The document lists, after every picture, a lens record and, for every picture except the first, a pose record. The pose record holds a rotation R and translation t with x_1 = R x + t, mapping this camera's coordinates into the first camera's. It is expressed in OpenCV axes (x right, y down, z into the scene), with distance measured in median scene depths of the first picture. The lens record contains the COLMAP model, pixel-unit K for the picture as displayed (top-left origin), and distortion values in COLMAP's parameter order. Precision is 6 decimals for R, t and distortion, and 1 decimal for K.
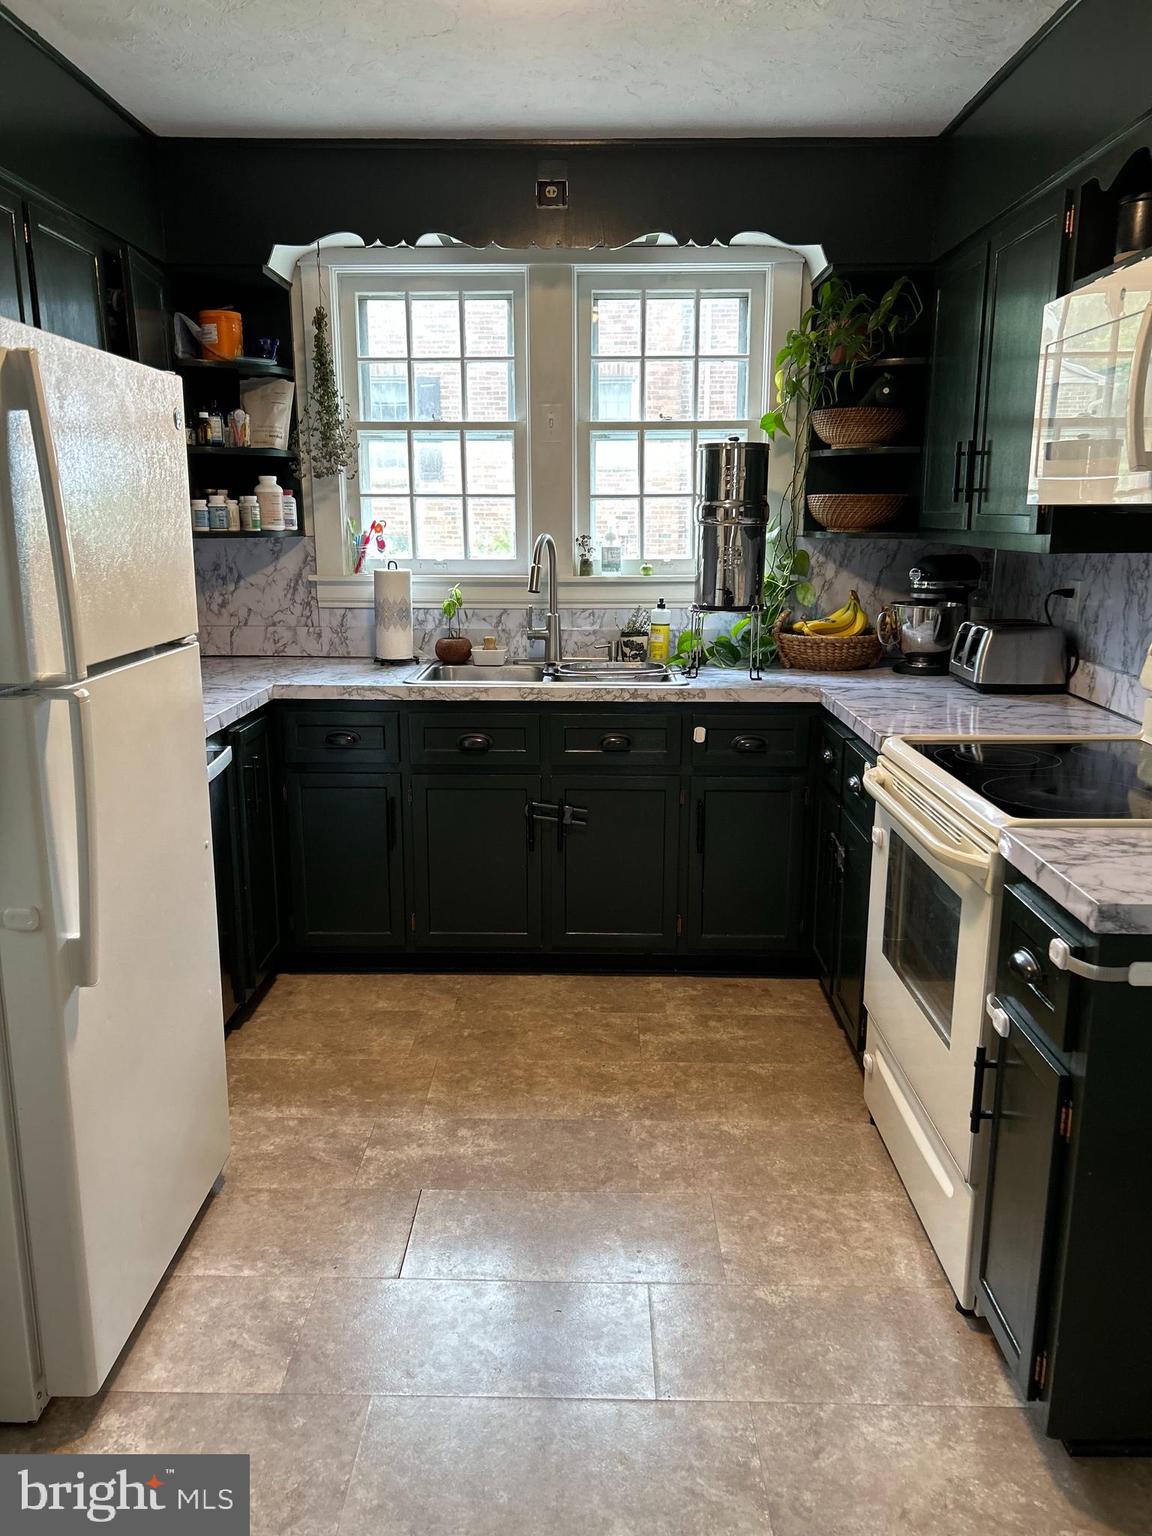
lens RADIAL K [[1165.6, 0, 573.6], [0, 1165.6, 775.5], [0, 0, 1]] dist [0.060062, -0.056435]
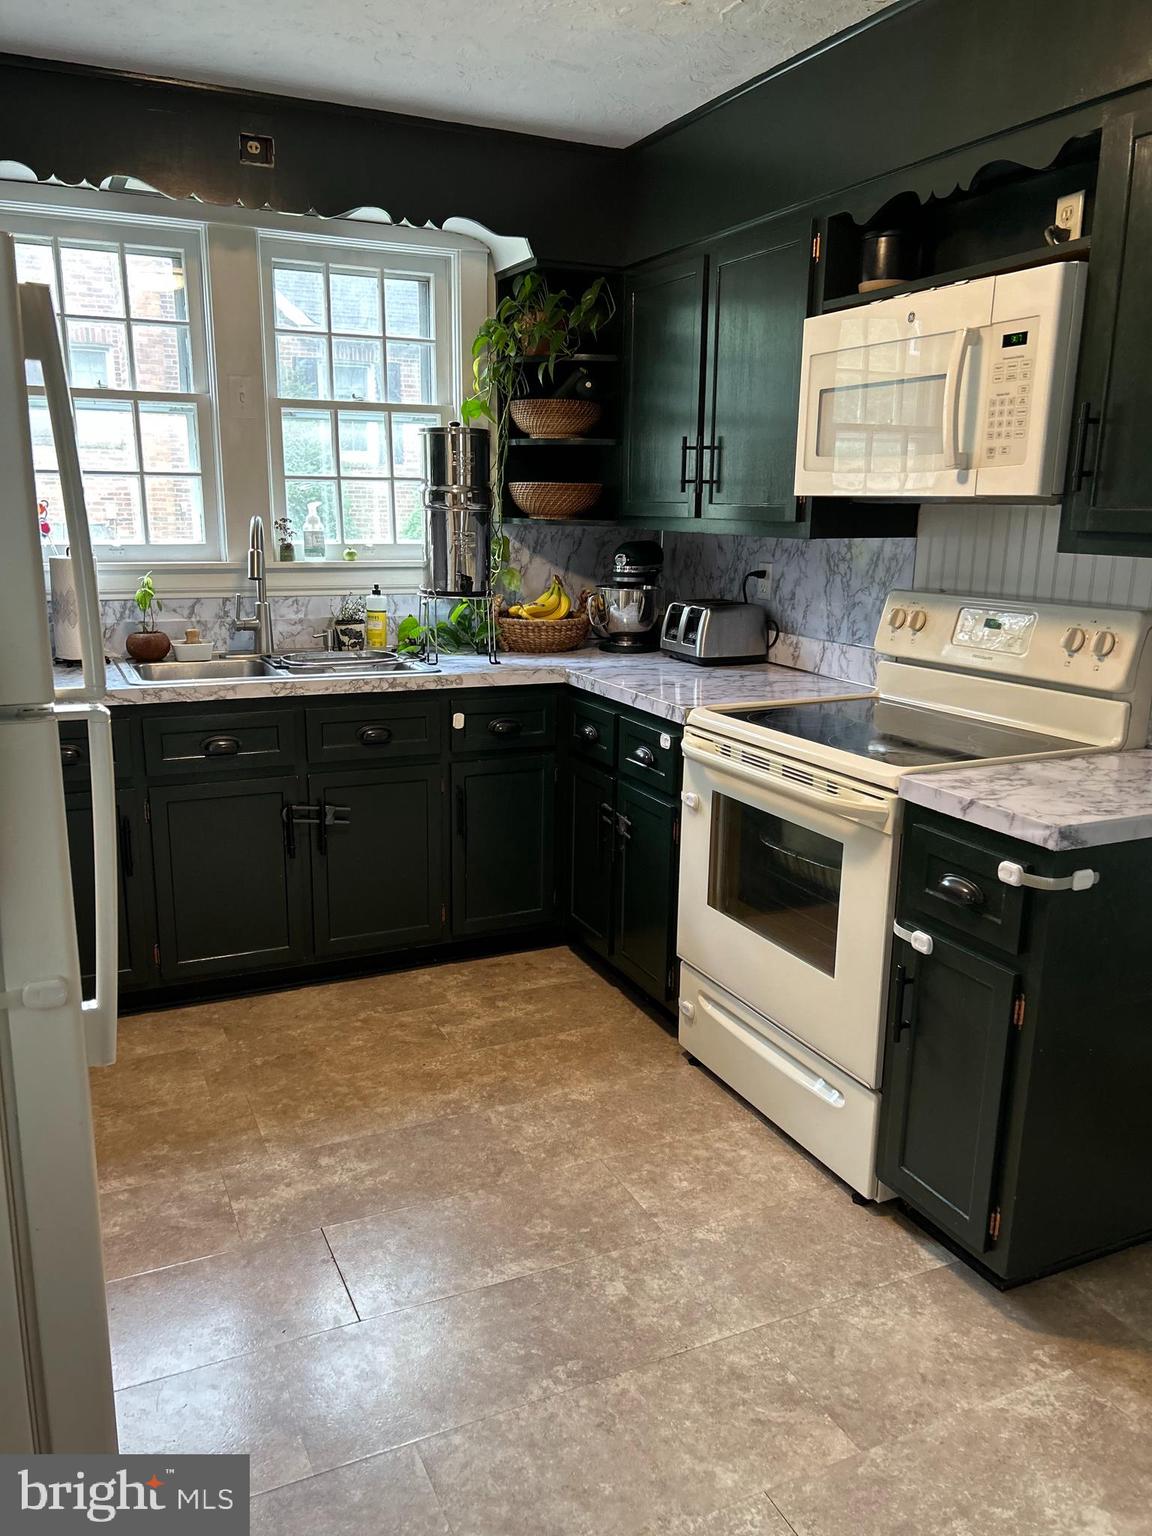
lens RADIAL K [[1165.6, 0, 582.4], [0, 1165.6, 775.6], [0, 0, 1]] dist [0.060062, -0.056435]
pose [[0.898166, -0.089598, 0.430430, -0.234108], [0.084408, 0.995943, 0.031182, -0.010529], [-0.431478, 0.008325, 0.902085, 0.054094]]
